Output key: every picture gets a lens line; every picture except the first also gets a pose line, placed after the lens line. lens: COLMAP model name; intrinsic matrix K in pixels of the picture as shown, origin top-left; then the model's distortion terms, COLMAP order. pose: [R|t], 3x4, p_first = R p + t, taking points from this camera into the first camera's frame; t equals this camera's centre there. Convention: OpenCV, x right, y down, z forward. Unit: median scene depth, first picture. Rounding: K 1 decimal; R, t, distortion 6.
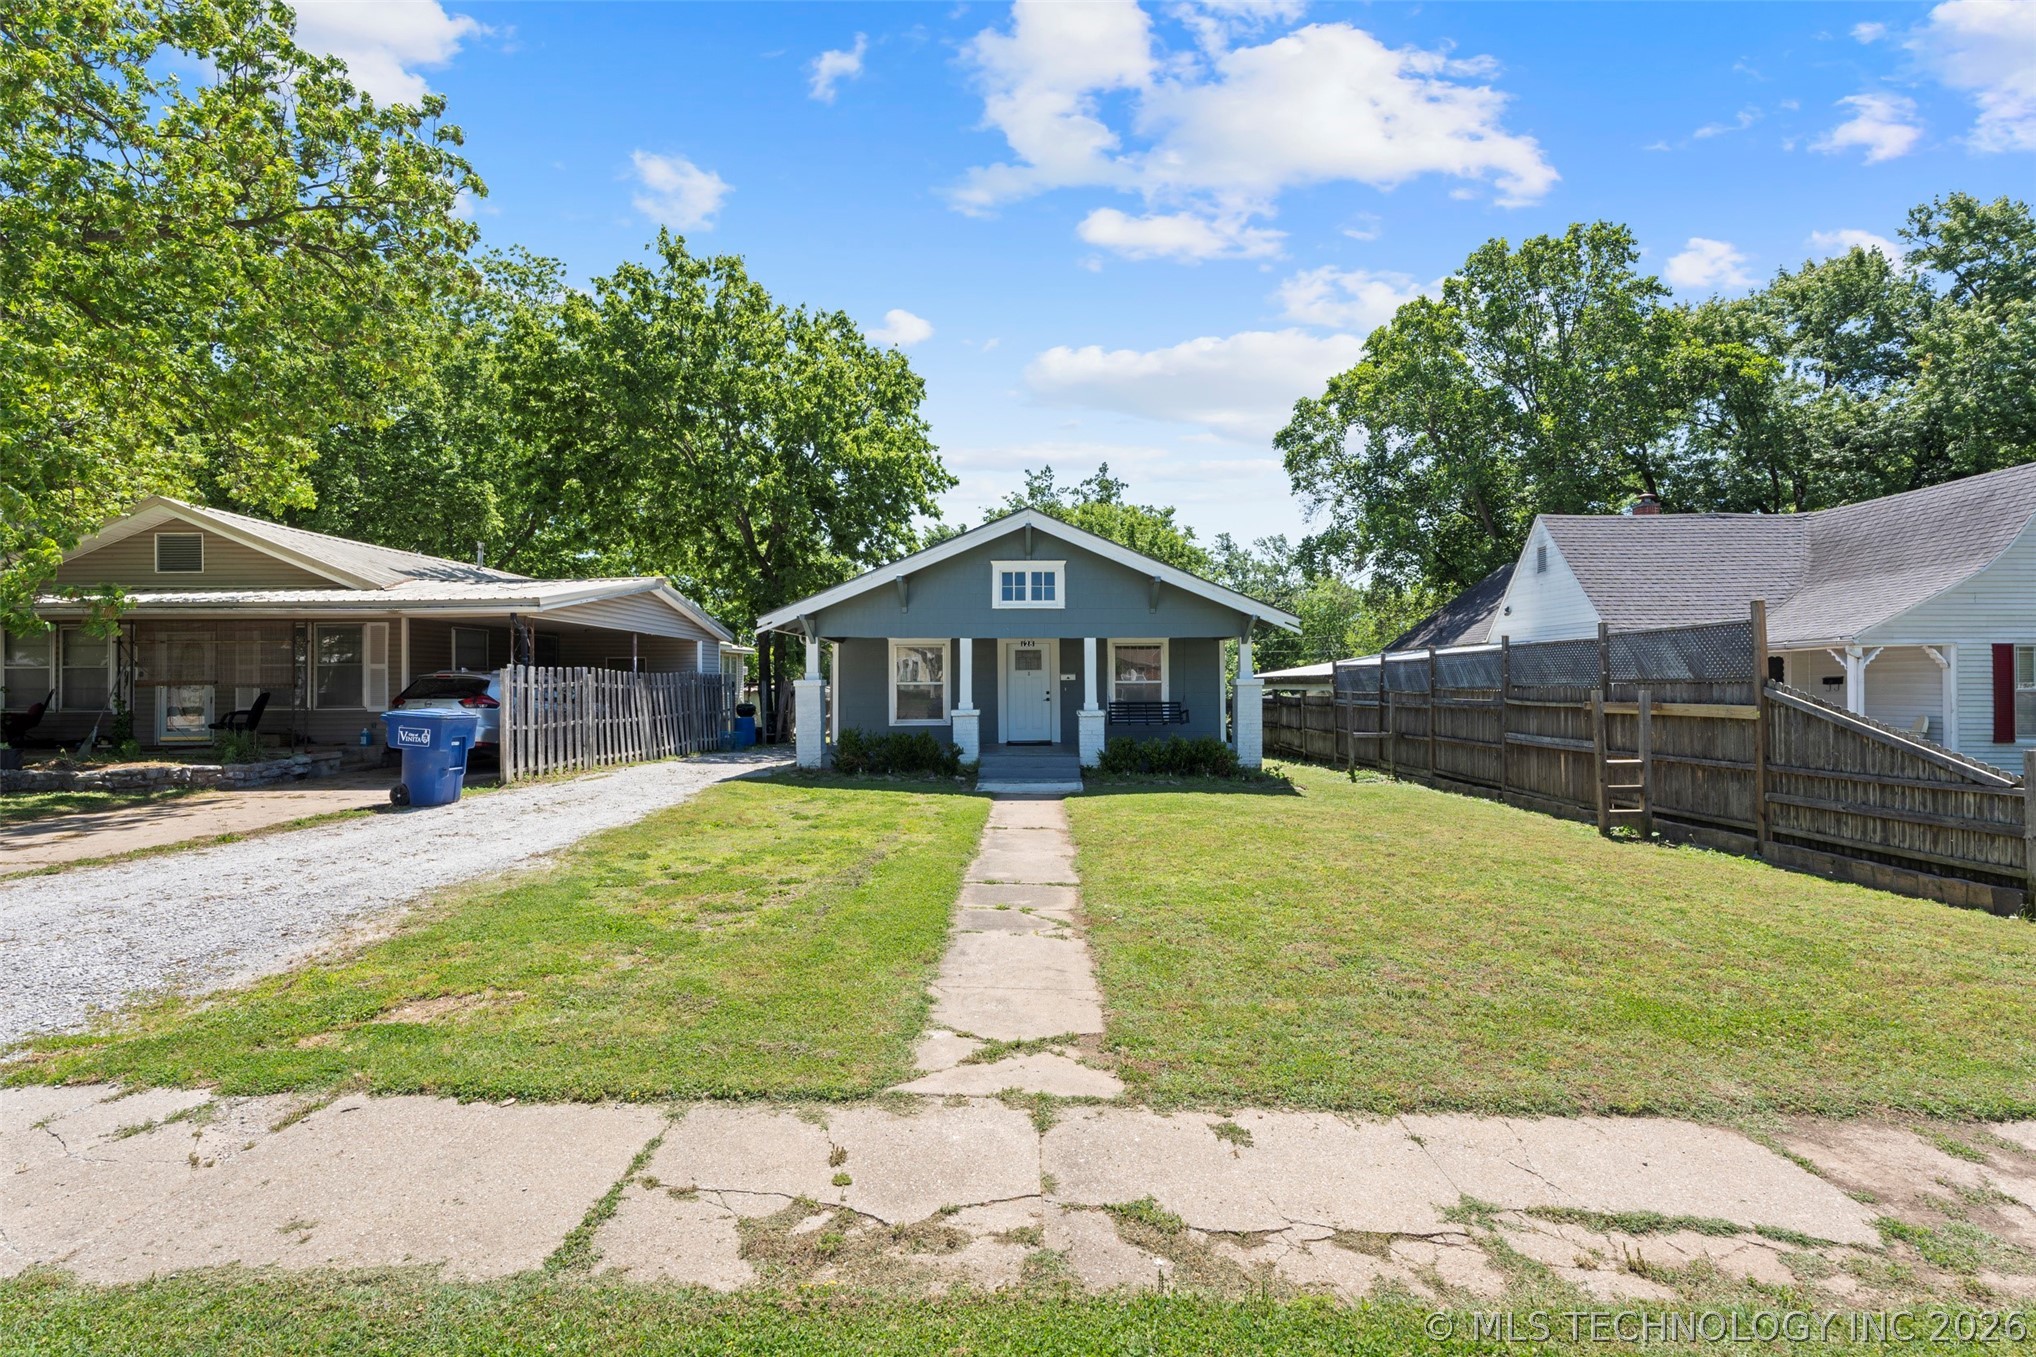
lens RADIAL K [[889.9, 0, 1031.8], [0, 889.9, 681.1], [0, 0, 1]] dist [-0.001714, -0.000319]
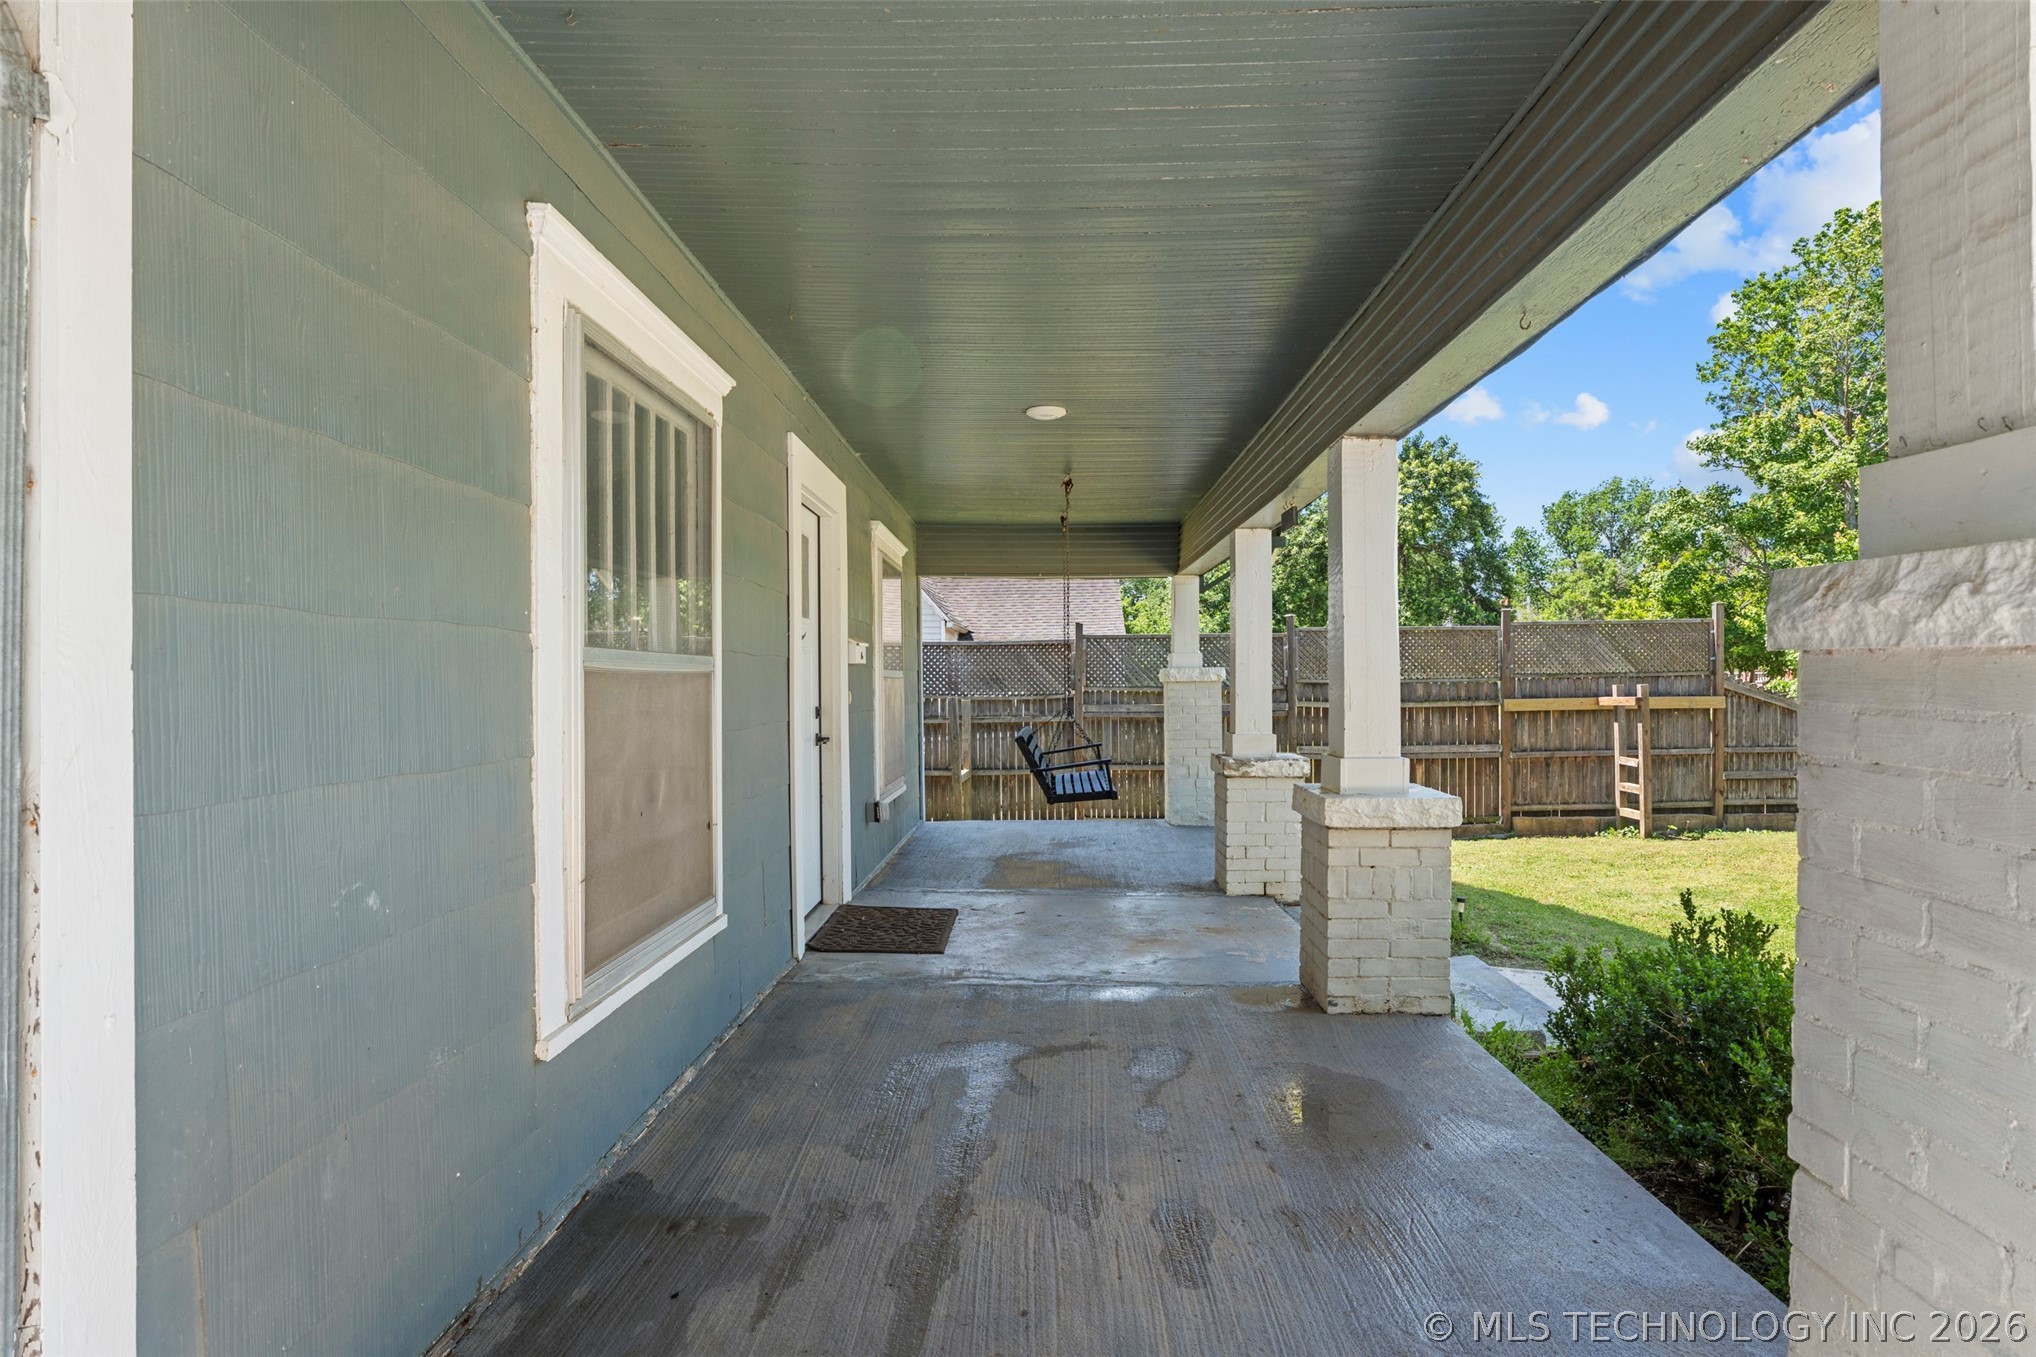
lens RADIAL K [[1063.6, 0, 1018.8], [0, 1063.6, 682.1], [0, 0, 1]] dist [-0.012649, -0.000192]
pose [[0.021607, 0.007166, 0.999741, -0.318509], [0.005603, 0.999958, -0.007289, 0.008710], [-0.999751, 0.005759, 0.021566, 1.084365]]
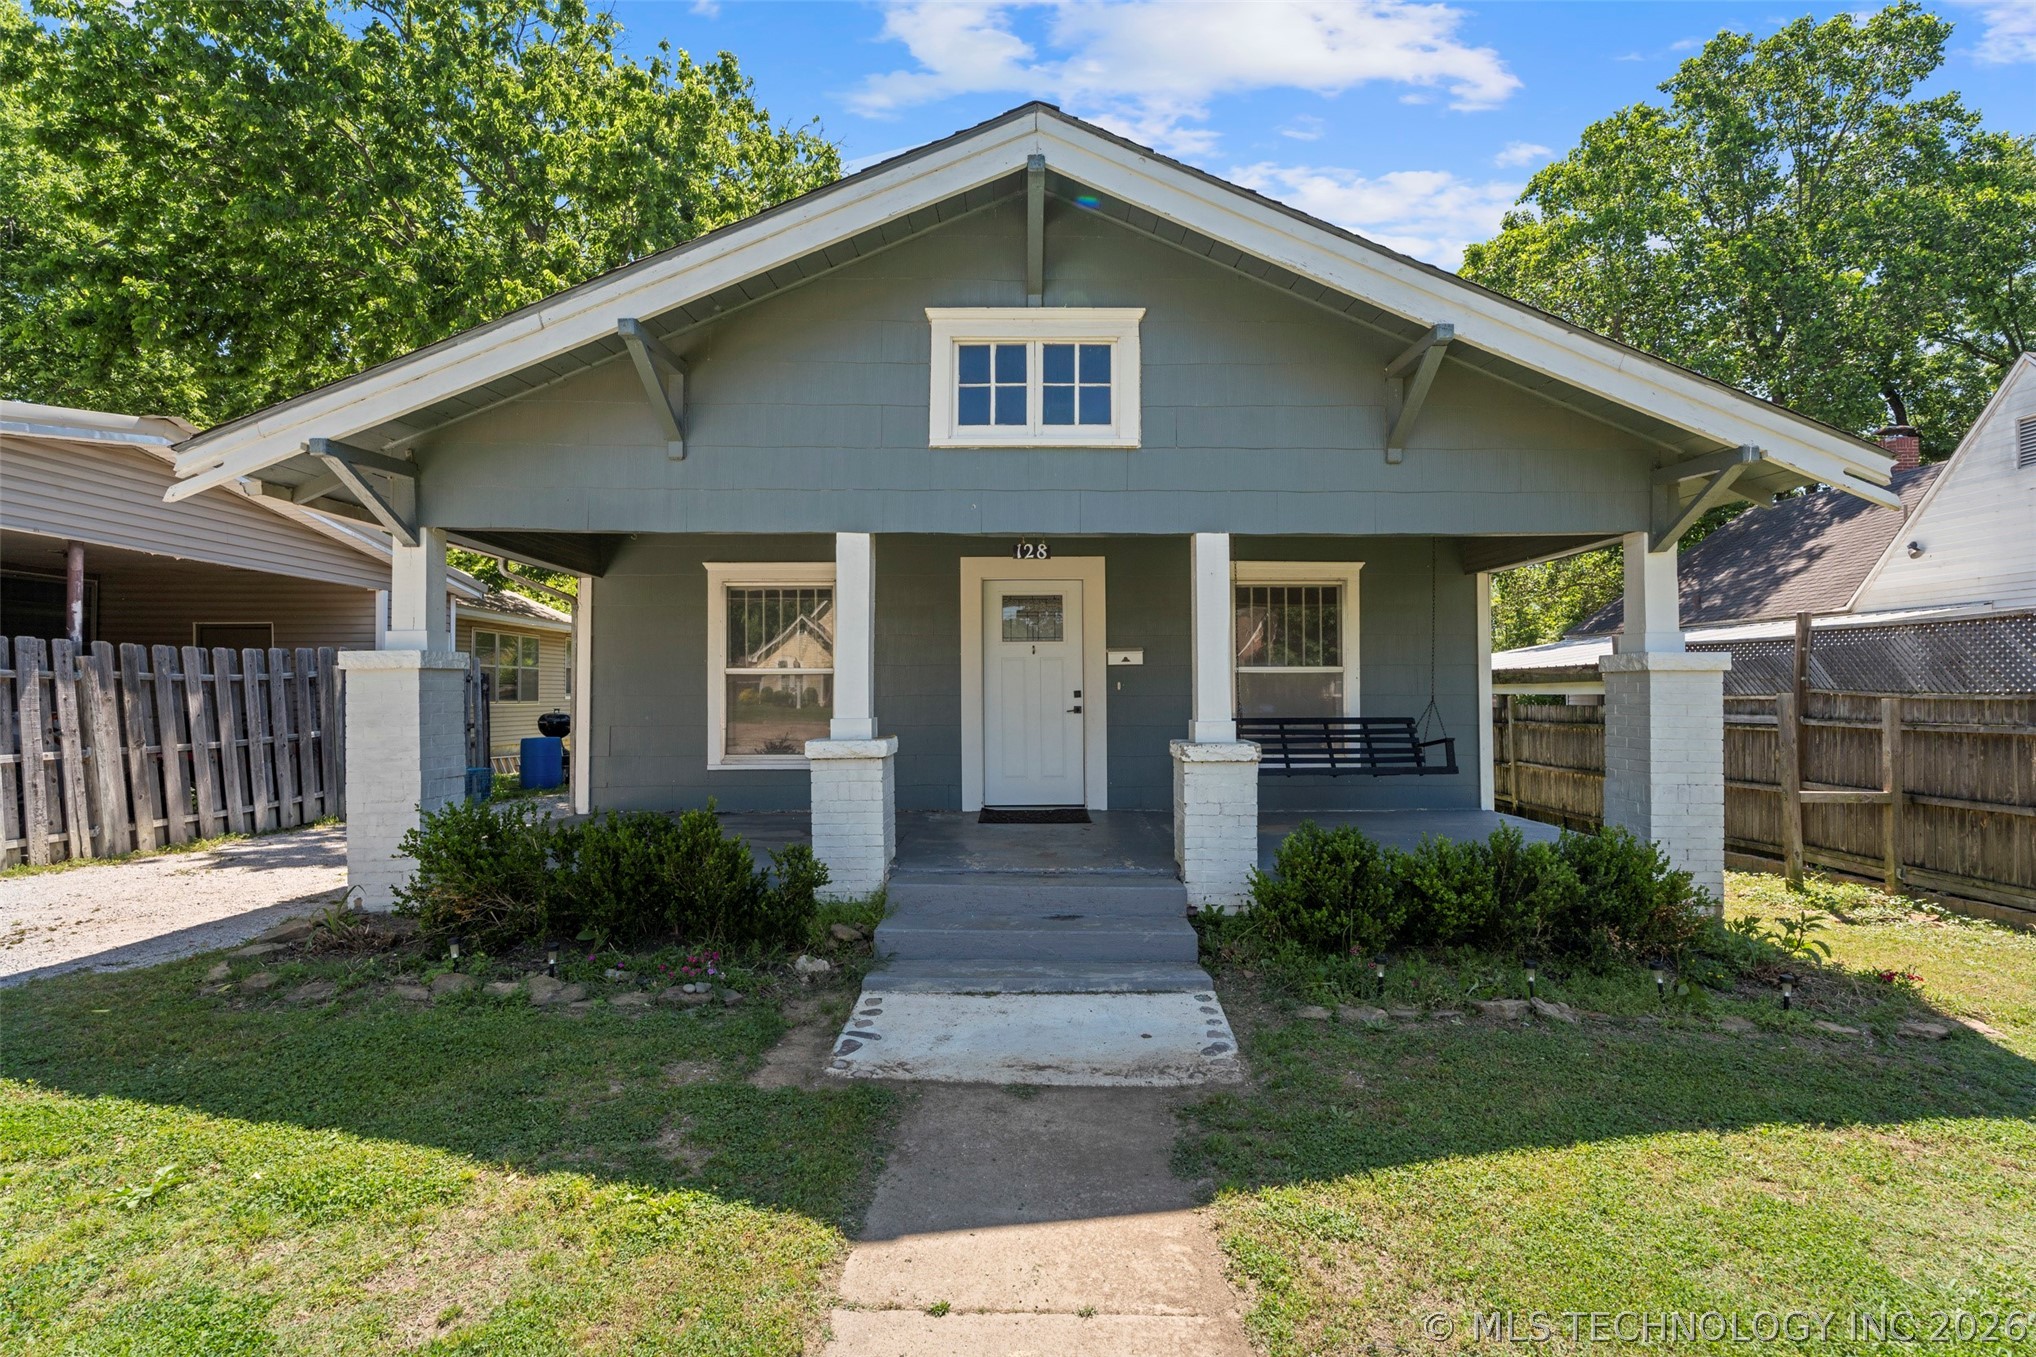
lens RADIAL K [[889.9, 0, 1031.8], [0, 889.9, 681.1], [0, 0, 1]] dist [-0.001714, -0.000319]
pose [[0.999983, 0.003986, -0.004156, -0.003007], [-0.004026, 0.999944, -0.009817, 0.012838], [0.004117, 0.009834, 0.999943, 0.654249]]
